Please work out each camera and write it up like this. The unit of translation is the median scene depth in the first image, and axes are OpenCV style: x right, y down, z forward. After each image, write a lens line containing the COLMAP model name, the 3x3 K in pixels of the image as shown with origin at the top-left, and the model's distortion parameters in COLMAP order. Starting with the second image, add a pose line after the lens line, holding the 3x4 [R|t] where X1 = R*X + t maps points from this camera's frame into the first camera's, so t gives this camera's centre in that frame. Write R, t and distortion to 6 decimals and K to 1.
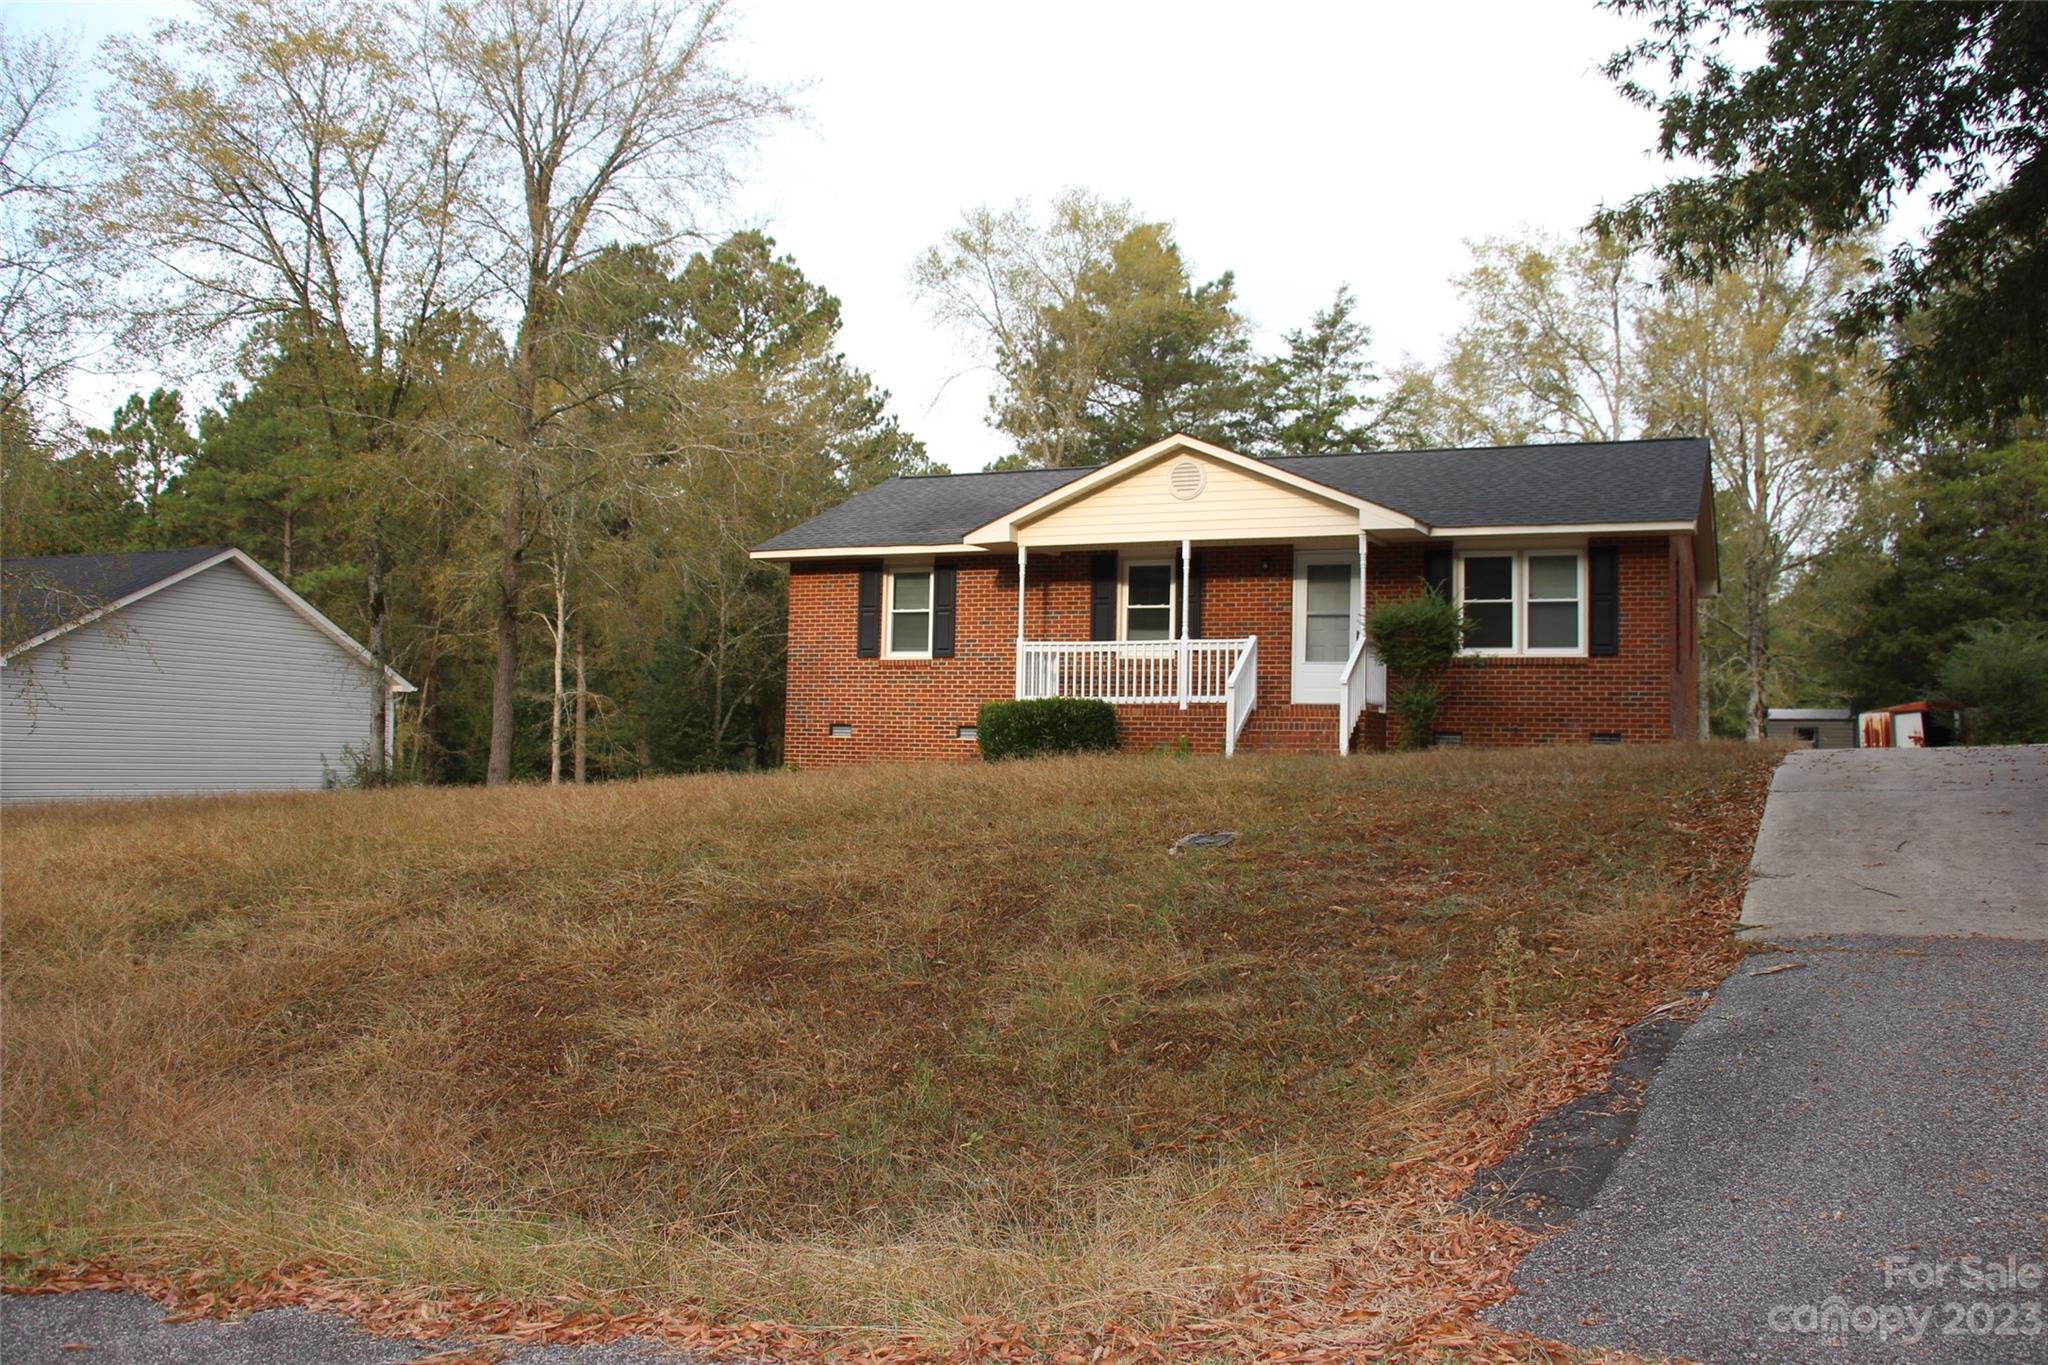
lens RADIAL K [[1739.0, 0, 1024.0], [0, 1739.0, 682.5], [0, 0, 1]] dist [-0.004560, -0.000761]
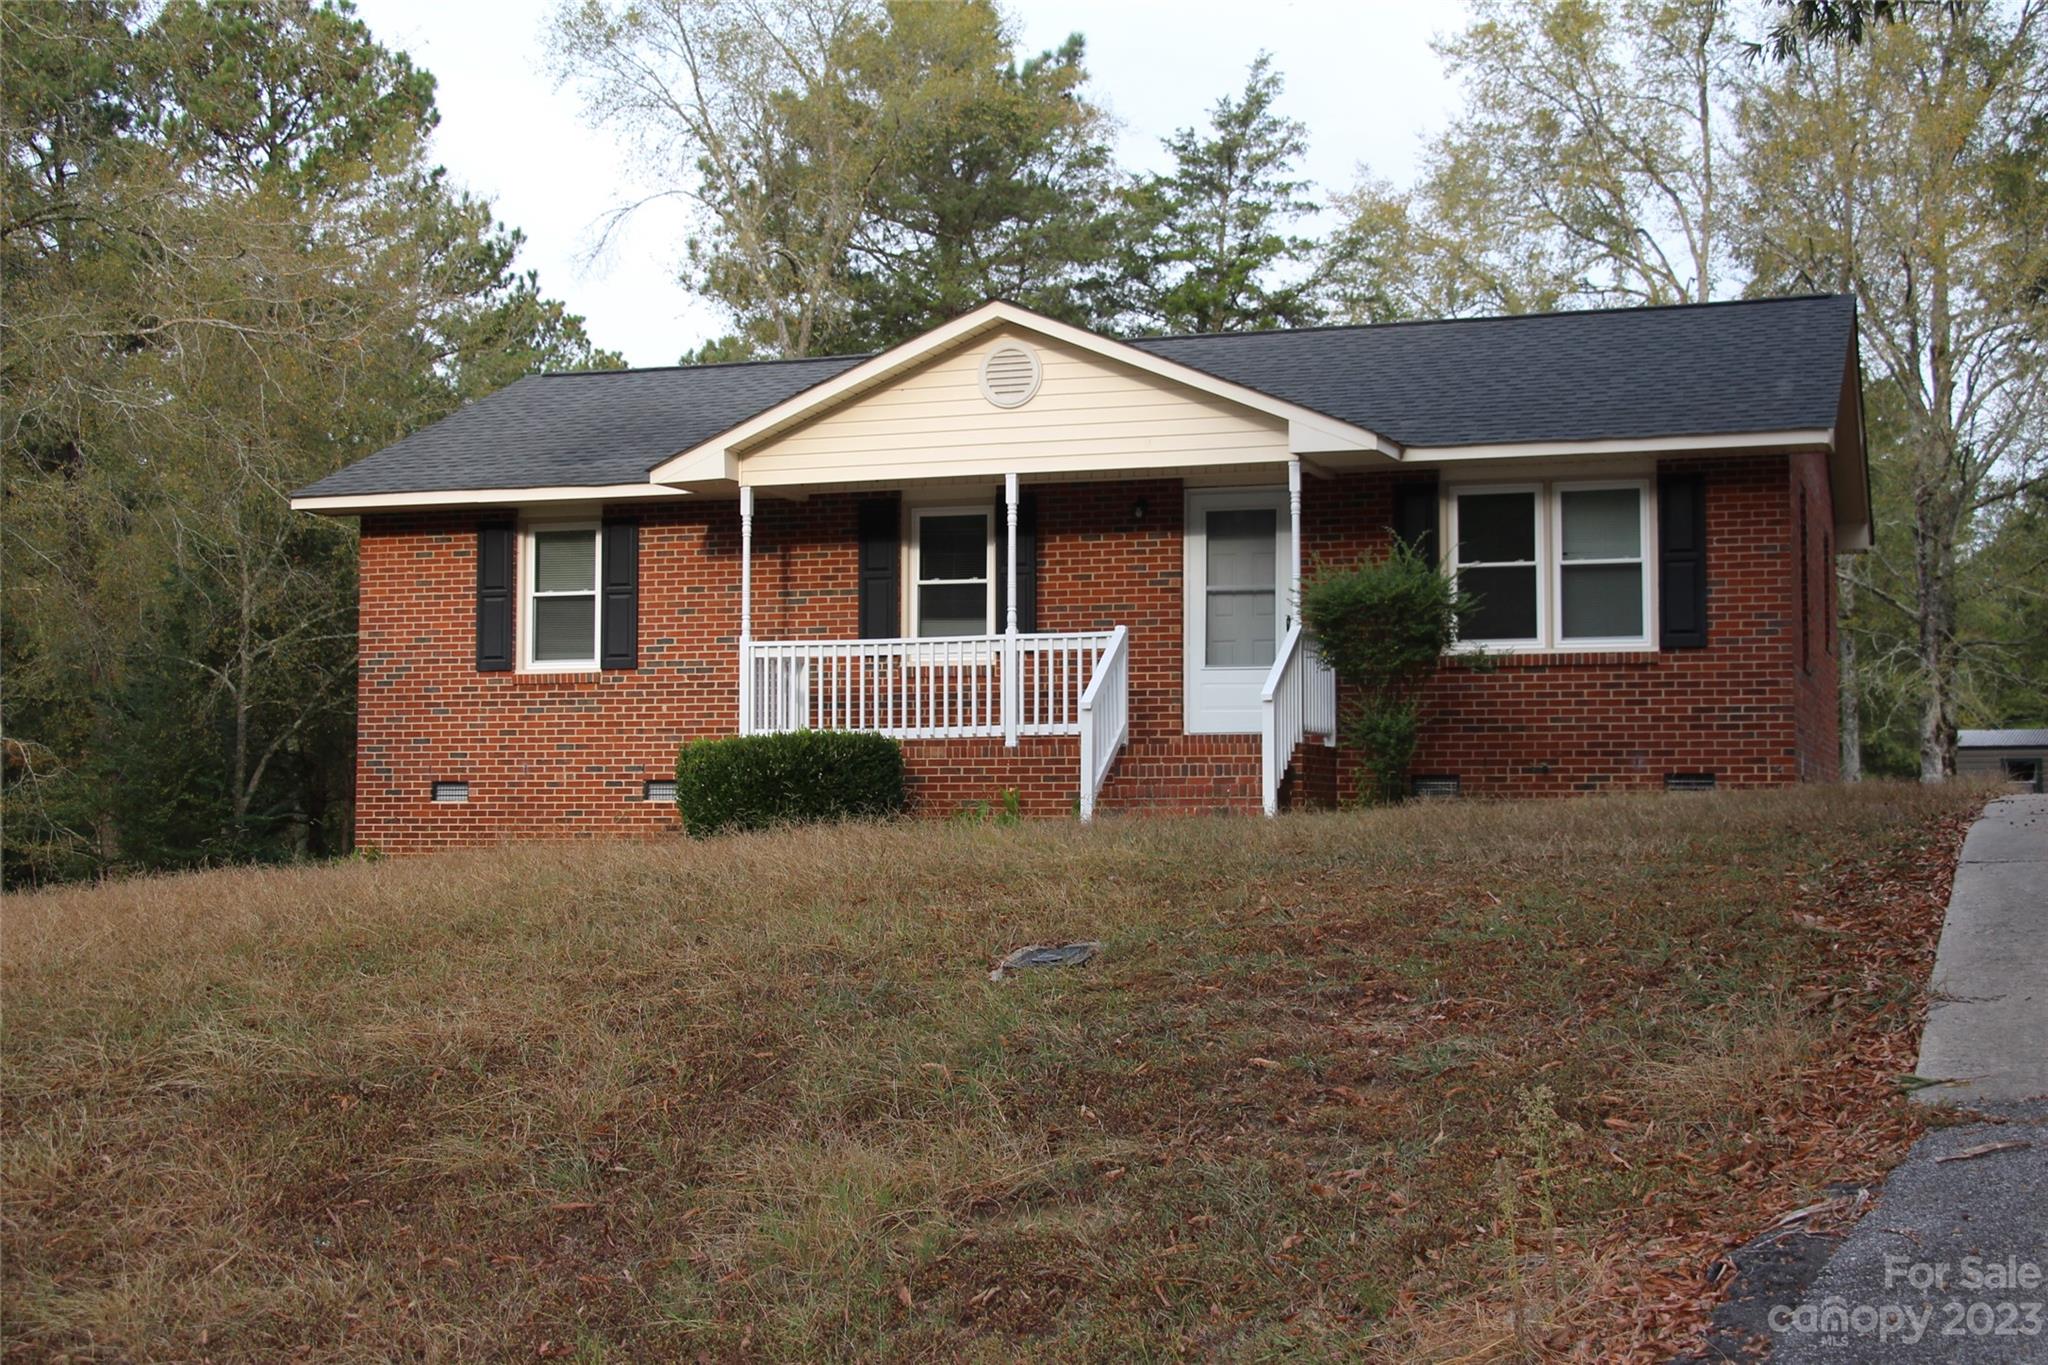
lens RADIAL K [[2180.9, 0, 1022.7], [0, 2180.9, 610.0], [0, 0, 1]] dist [0.014567, 0.030158]
pose [[0.992974, -0.012174, 0.117706, 0.005057], [0.017204, 0.998977, -0.041812, -0.000581], [-0.117076, 0.043543, 0.992168, 0.233015]]
